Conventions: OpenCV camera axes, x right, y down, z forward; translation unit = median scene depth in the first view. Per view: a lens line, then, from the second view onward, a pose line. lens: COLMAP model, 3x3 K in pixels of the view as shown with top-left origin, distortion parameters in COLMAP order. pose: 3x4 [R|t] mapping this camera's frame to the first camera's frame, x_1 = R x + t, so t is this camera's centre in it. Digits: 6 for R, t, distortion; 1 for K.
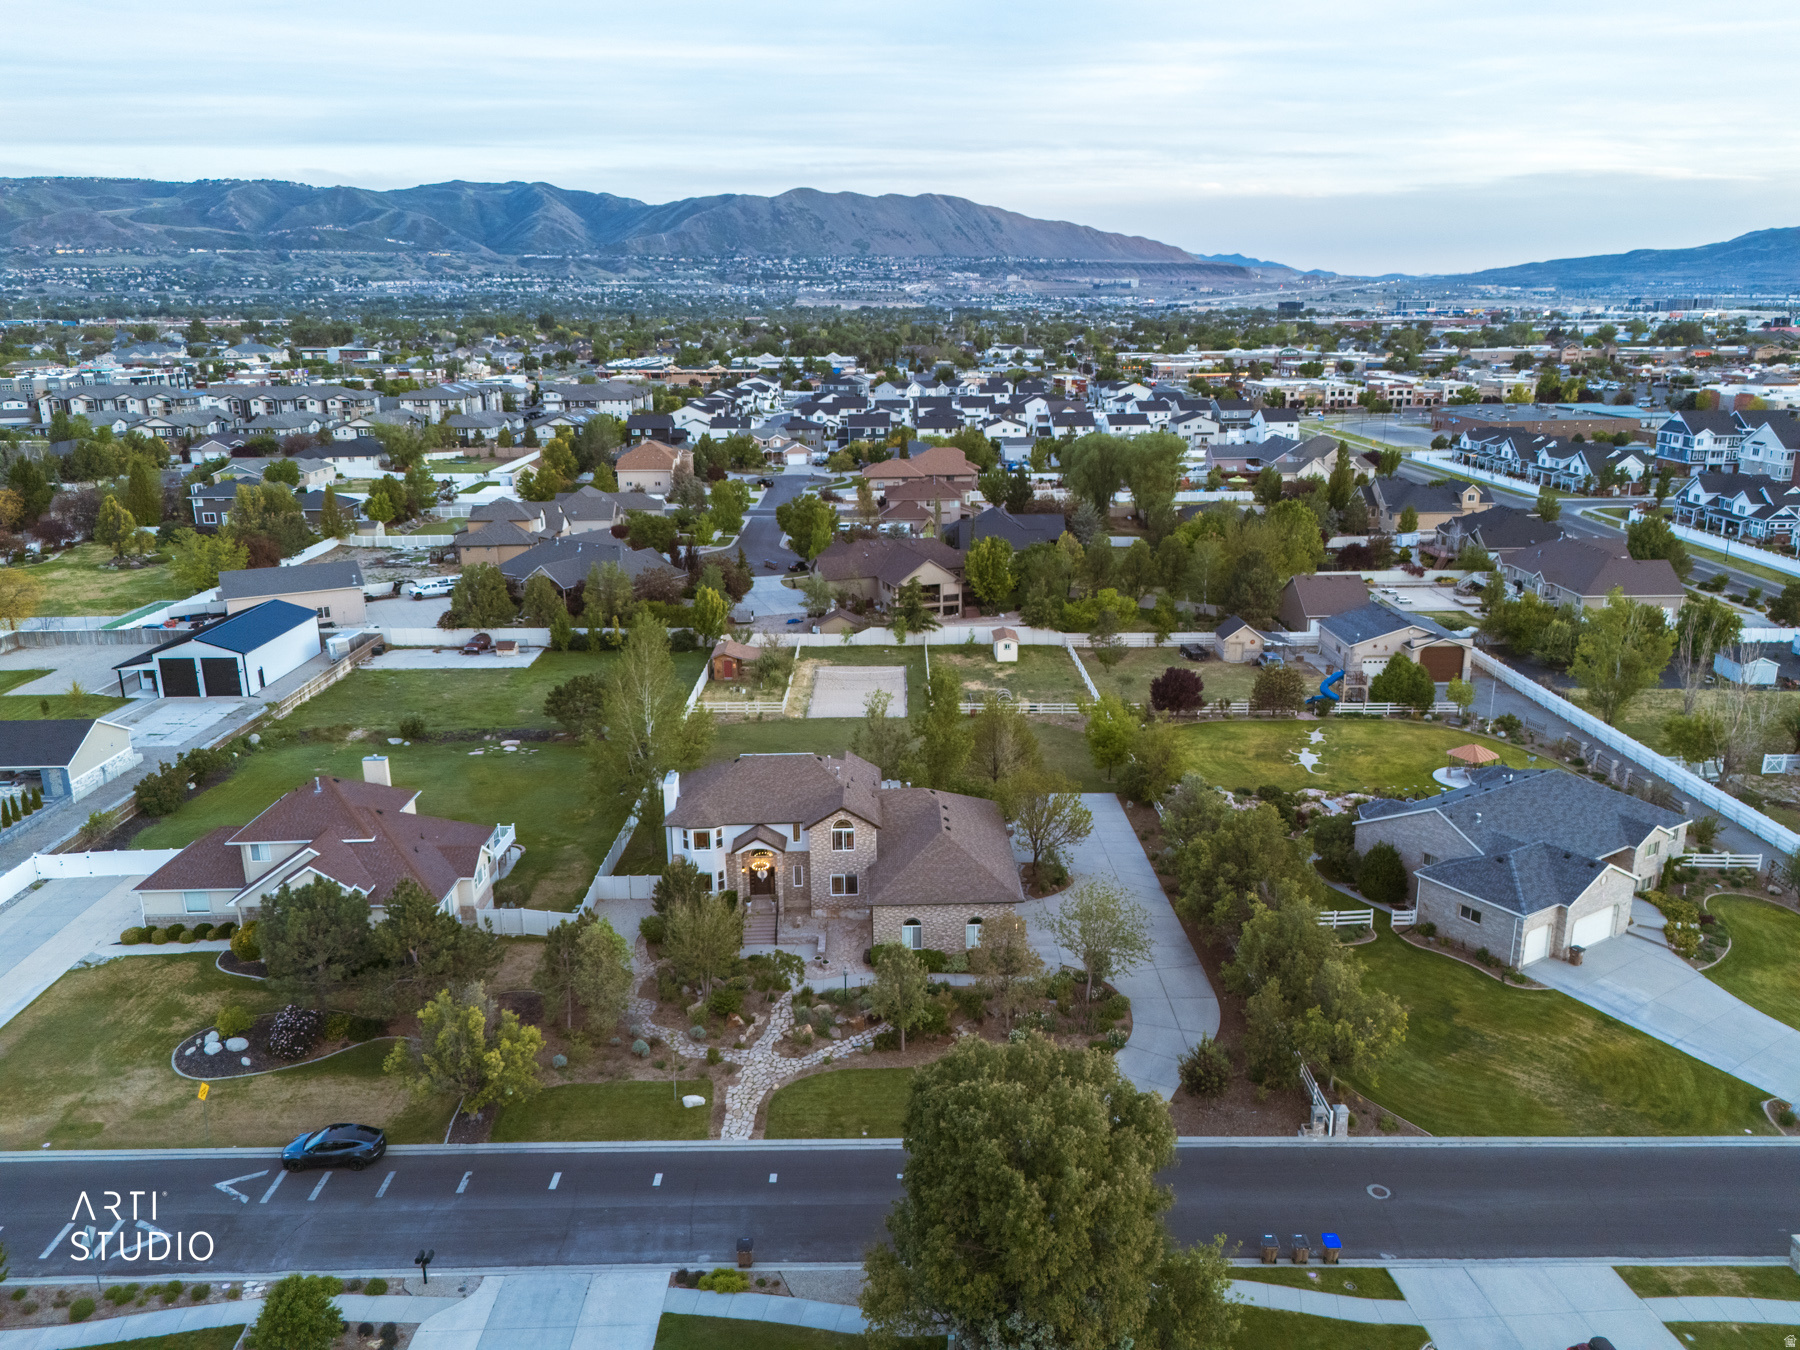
lens RADIAL K [[1319.9, 0, 902.4], [0, 1319.9, 676.5], [0, 0, 1]] dist [0.071183, -0.067408]
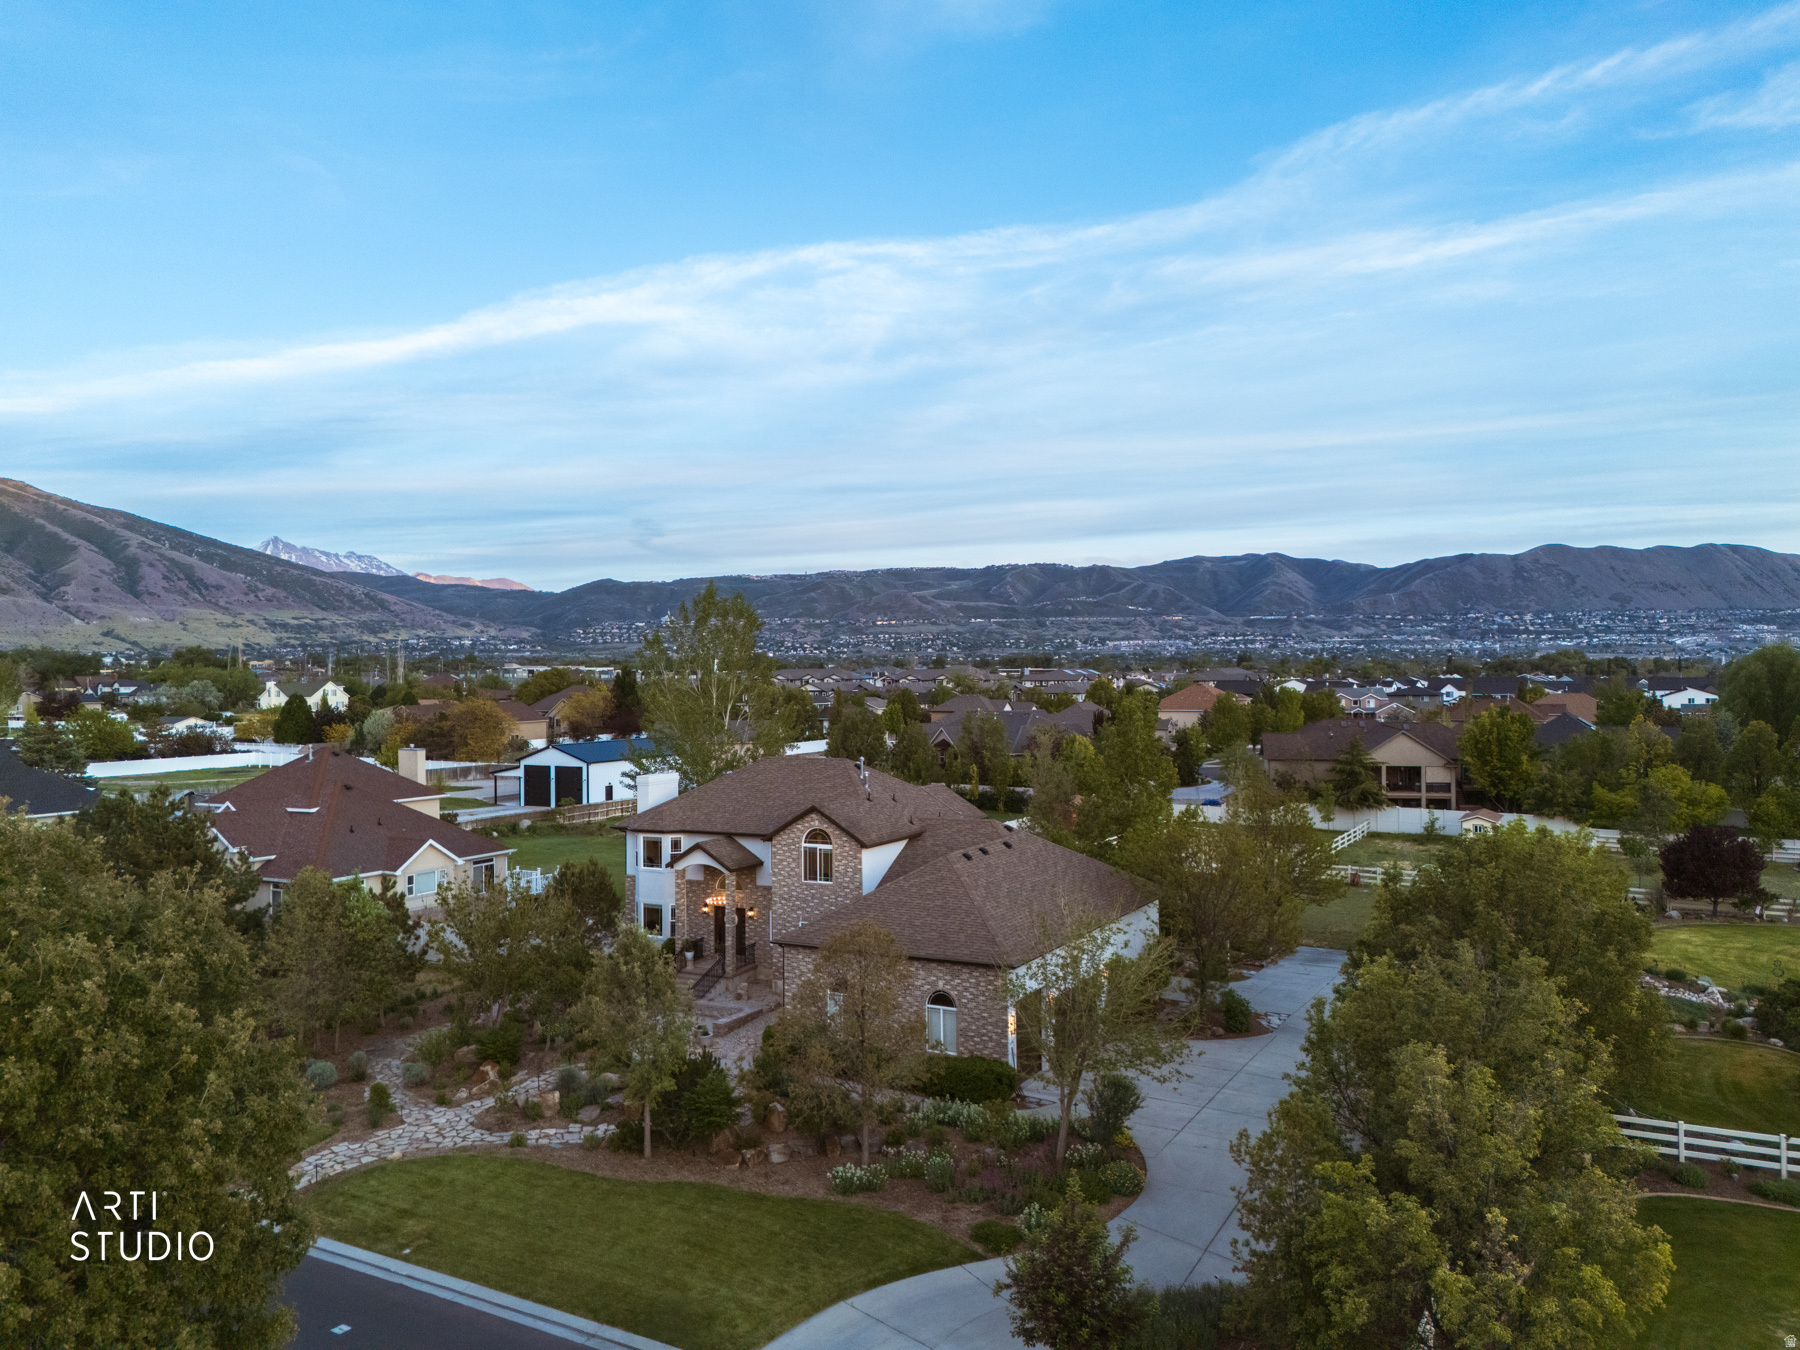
lens RADIAL K [[1315.9, 0, 906.6], [0, 1315.9, 670.9], [0, 0, 1]] dist [0.074193, -0.069027]
pose [[0.866013, 0.002813, -0.500014, 0.186440], [-0.135586, 0.963840, -0.229409, 0.106668], [0.481288, 0.266466, 0.835079, 0.292422]]
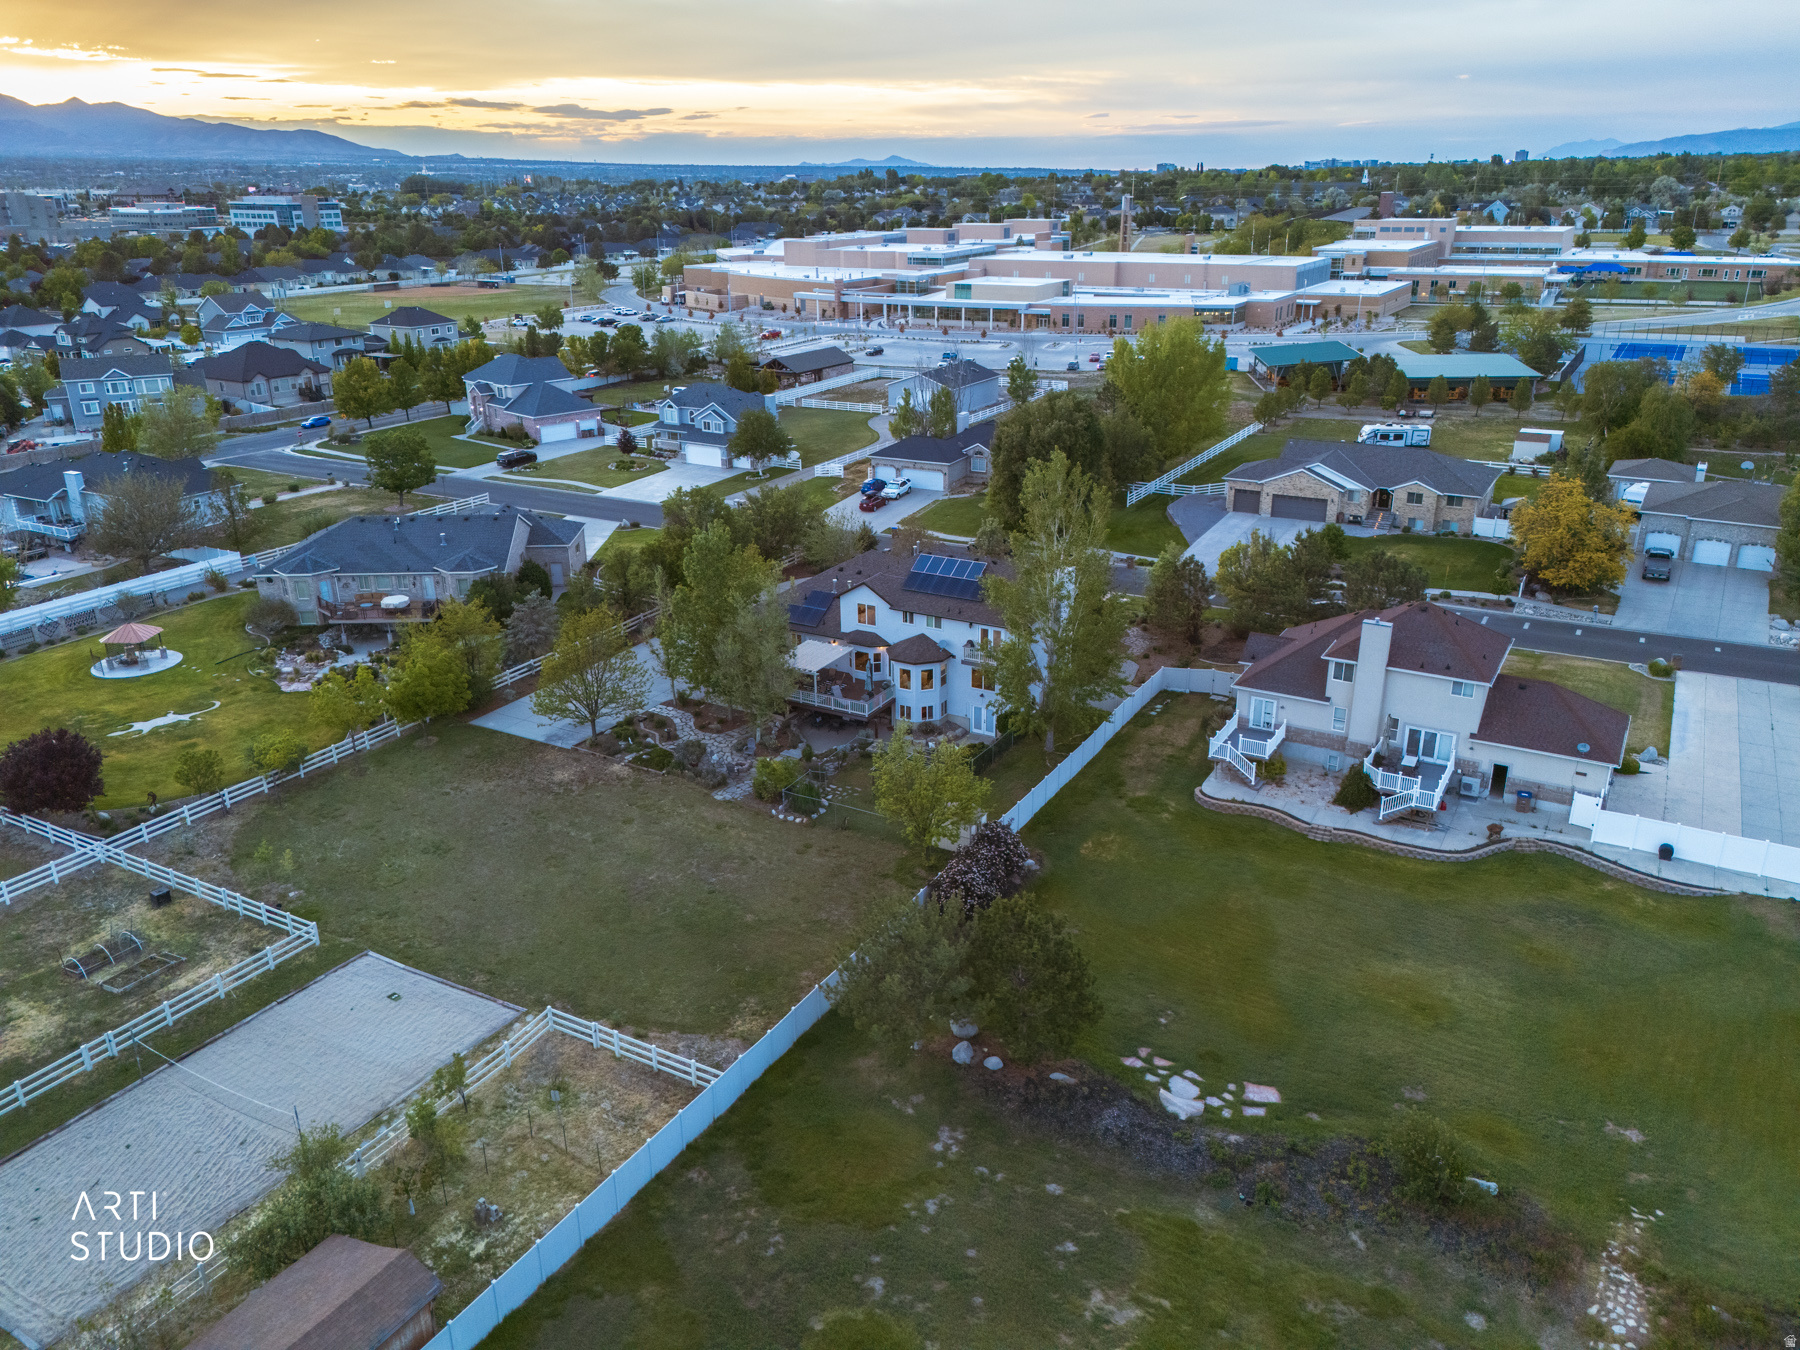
lens RADIAL K [[1316.6, 0, 907.7], [0, 1316.6, 676.0], [0, 0, 1]] dist [0.073818, -0.070928]
pose [[-0.858841, -0.167960, 0.483923, -0.362028], [0.153966, 0.816387, 0.556602, -0.273478], [-0.488556, 0.552540, -0.675287, 1.129313]]
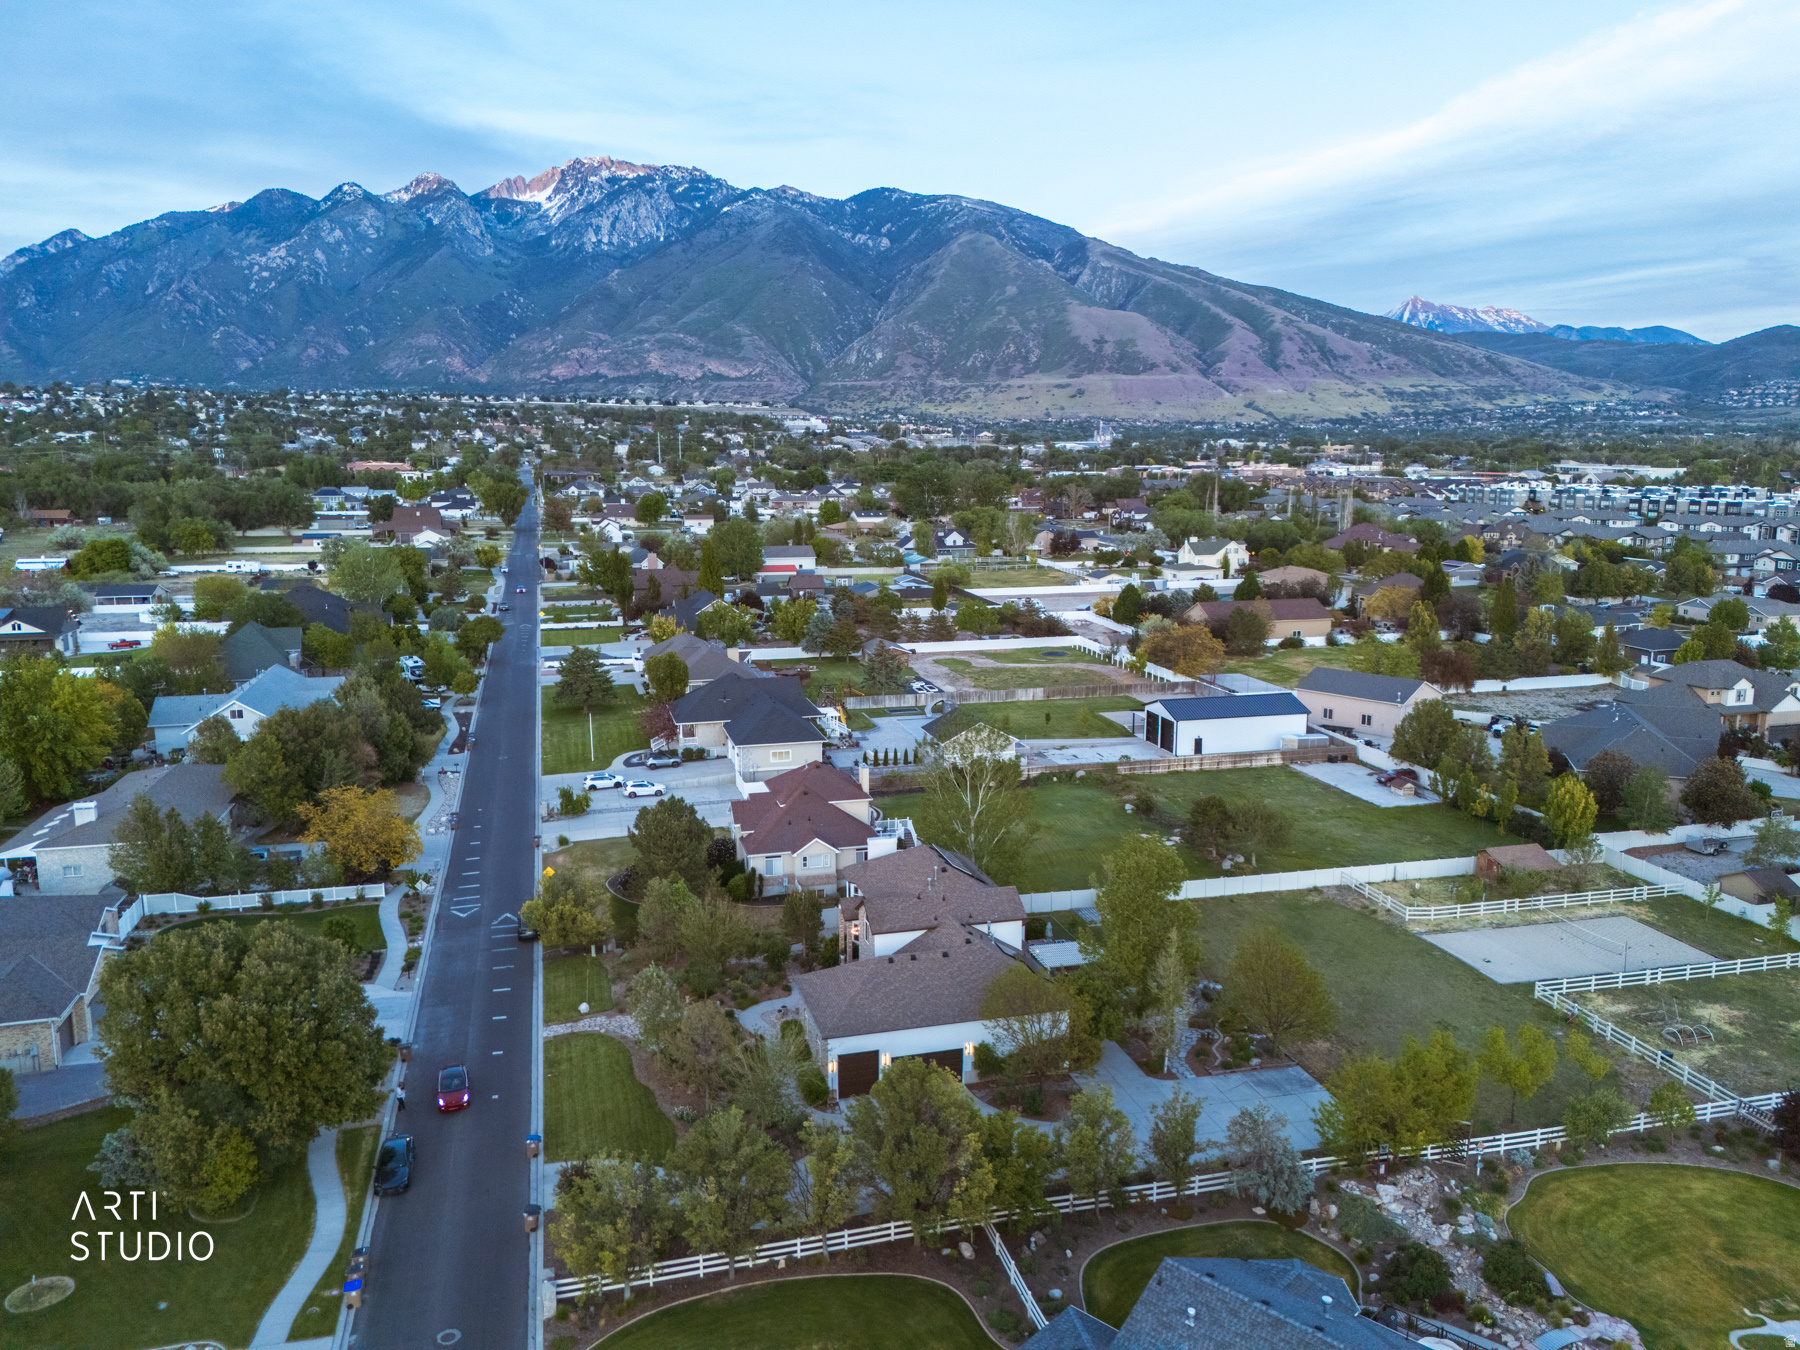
lens RADIAL K [[1315.9, 0, 906.6], [0, 1315.9, 670.9], [0, 0, 1]] dist [0.074193, -0.069027]
pose [[0.248762, 0.178654, -0.951945, 0.582814], [-0.265841, 0.957690, 0.110263, -0.127328], [0.931368, 0.225637, 0.285731, 0.415804]]
